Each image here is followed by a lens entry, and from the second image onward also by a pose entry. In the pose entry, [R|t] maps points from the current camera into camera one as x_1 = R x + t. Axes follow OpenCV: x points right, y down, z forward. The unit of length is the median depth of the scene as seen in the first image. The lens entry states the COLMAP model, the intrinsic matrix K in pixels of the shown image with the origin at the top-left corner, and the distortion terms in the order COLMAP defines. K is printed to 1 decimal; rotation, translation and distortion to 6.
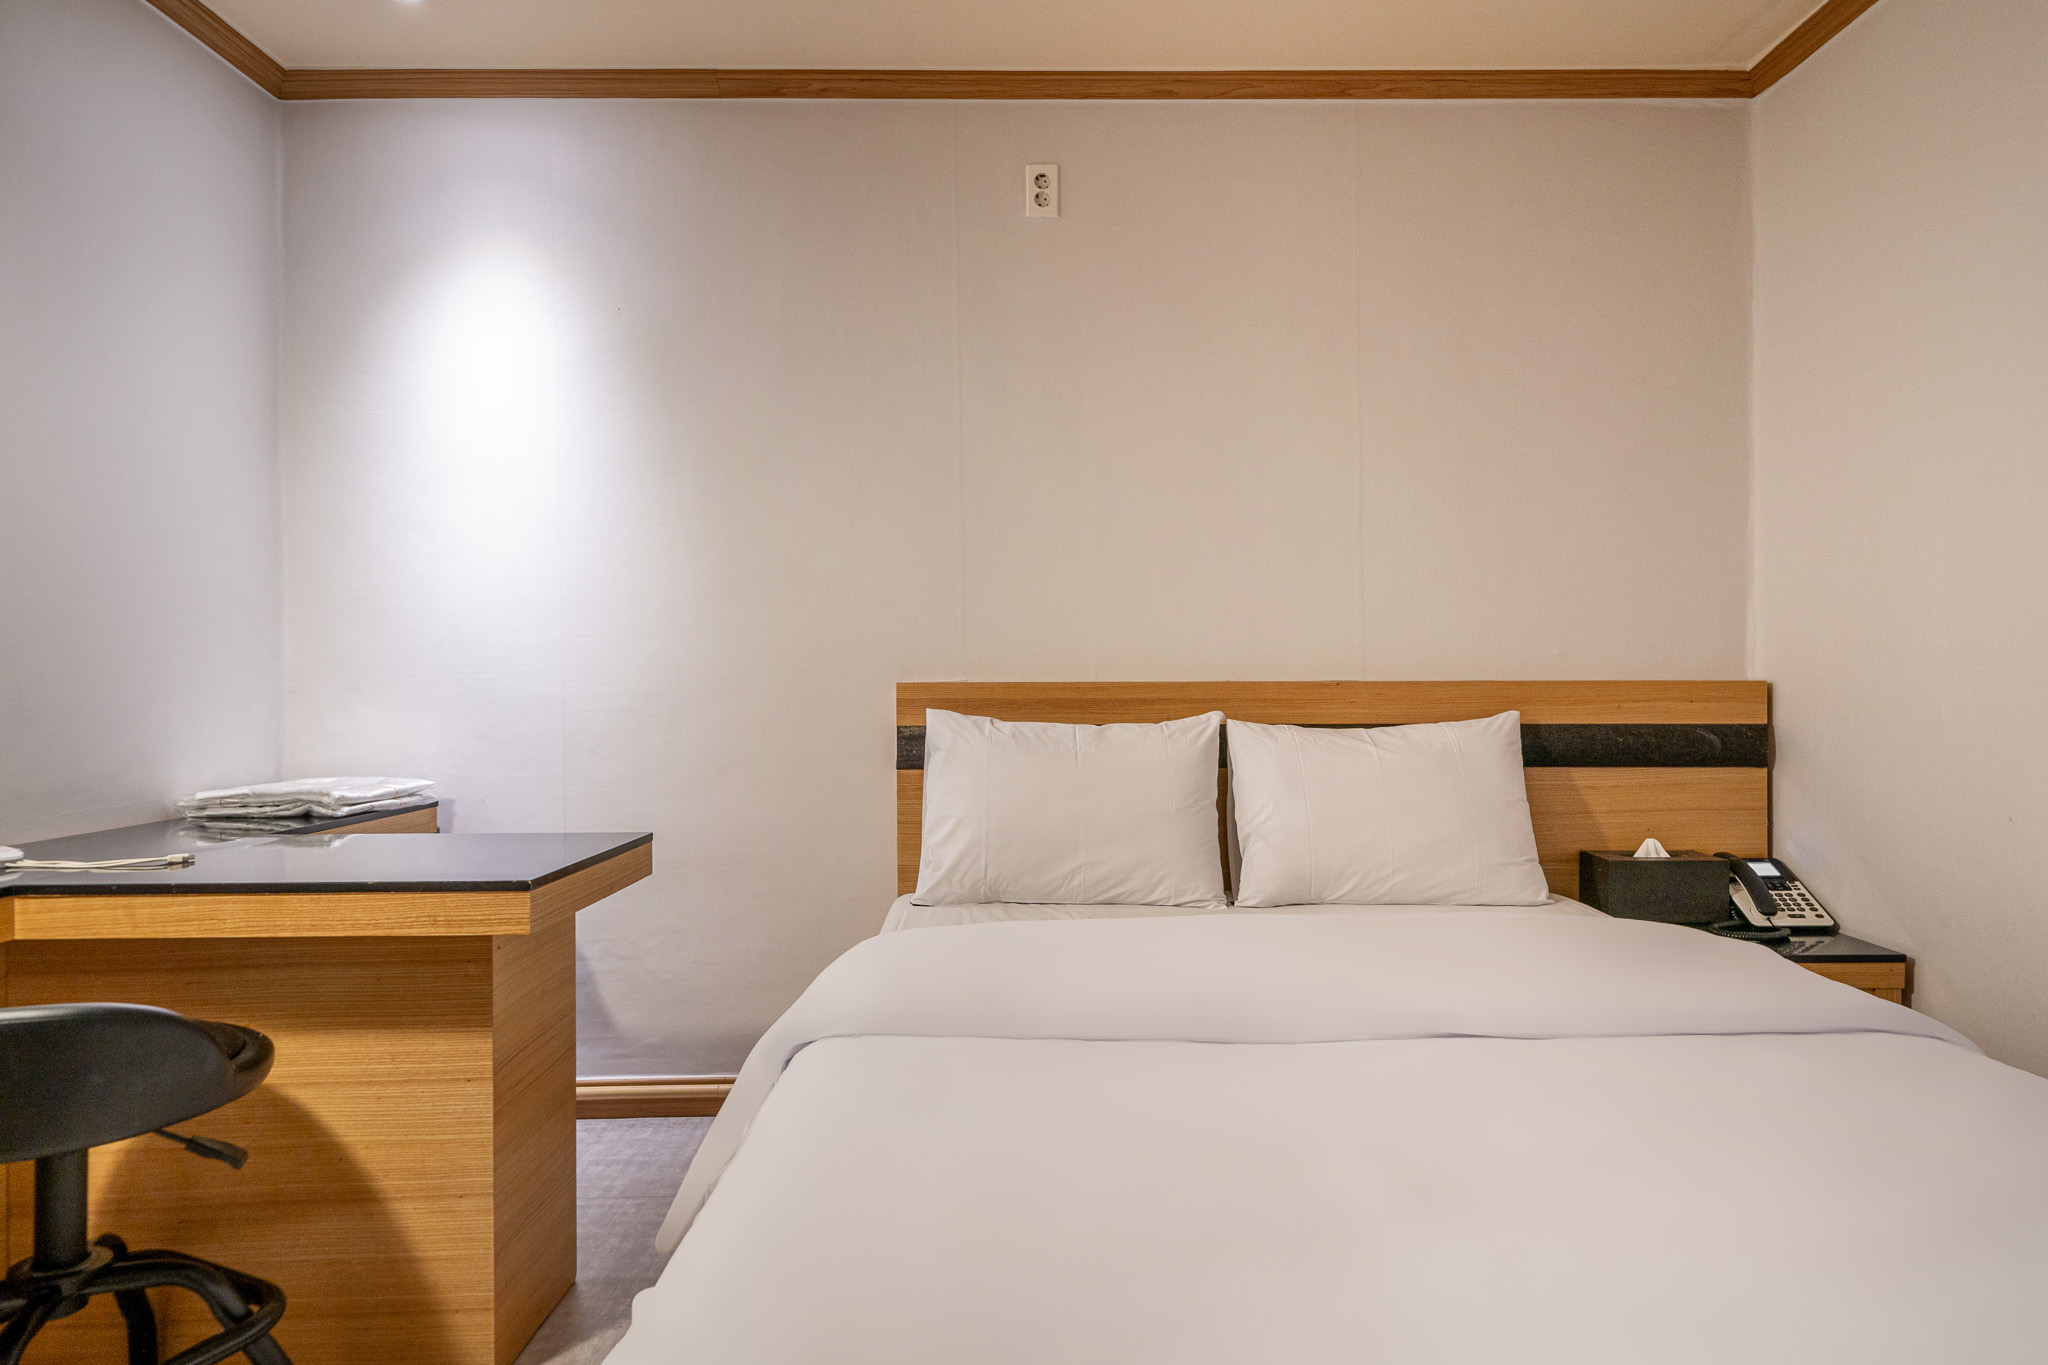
lens RADIAL K [[1132.3, 0, 1024.0], [0, 1132.3, 682.5], [0, 0, 1]] dist [0.005726, -0.000182]
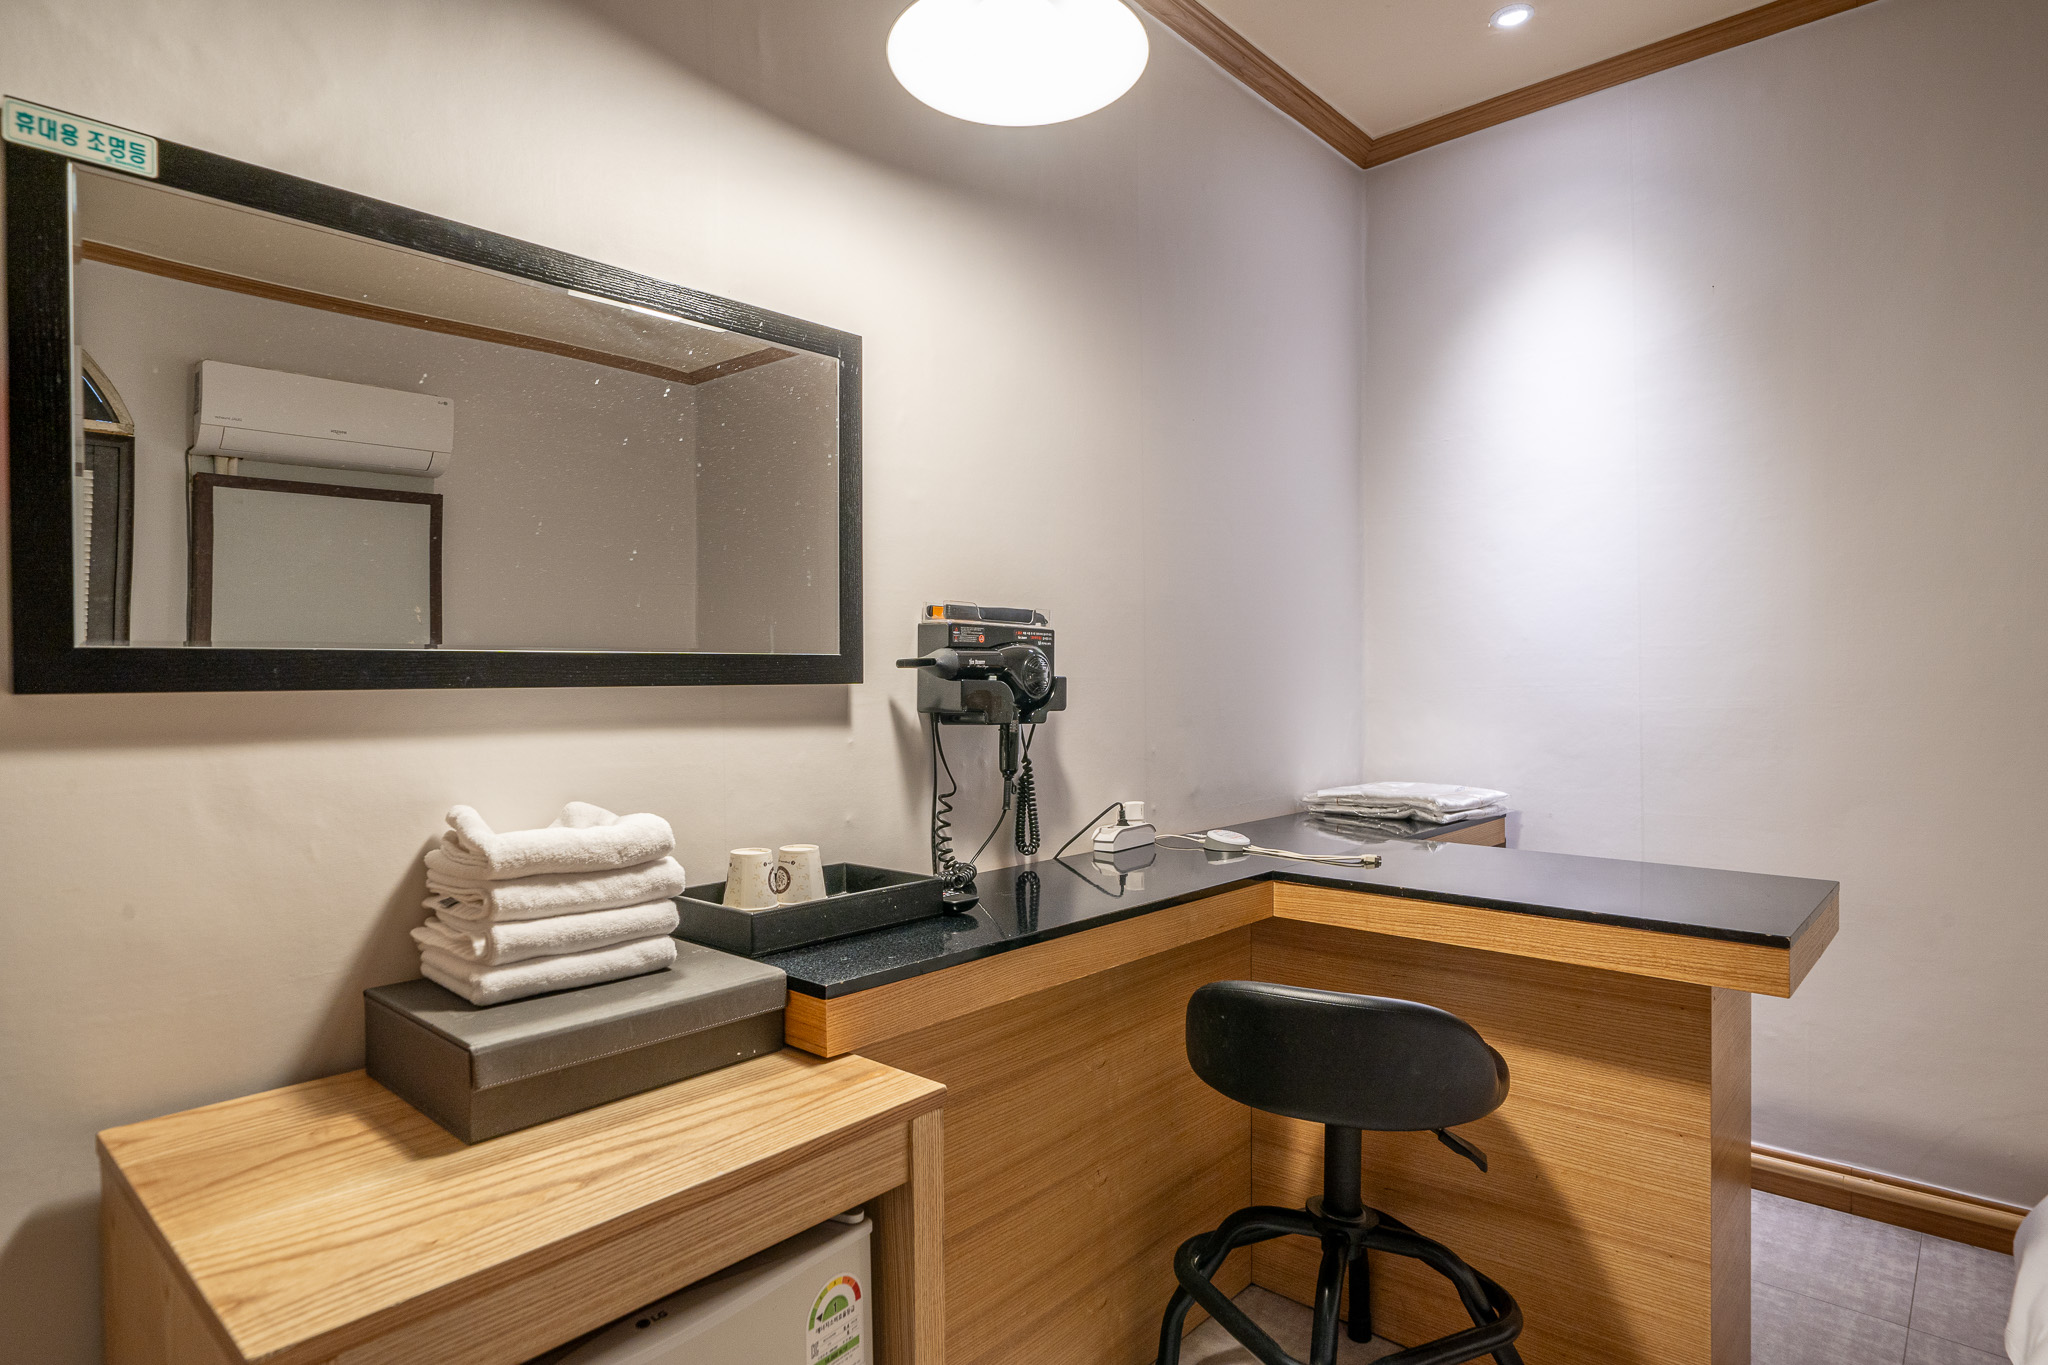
lens RADIAL K [[1091.2, 0, 1024.0], [0, 1091.2, 682.5], [0, 0, 1]] dist [0.001589, 0.000219]
pose [[0.745758, 0.007842, -0.666170, -0.296564], [-0.005235, 0.999969, 0.005912, -0.024125], [0.666196, -0.000921, 0.745776, -0.030058]]
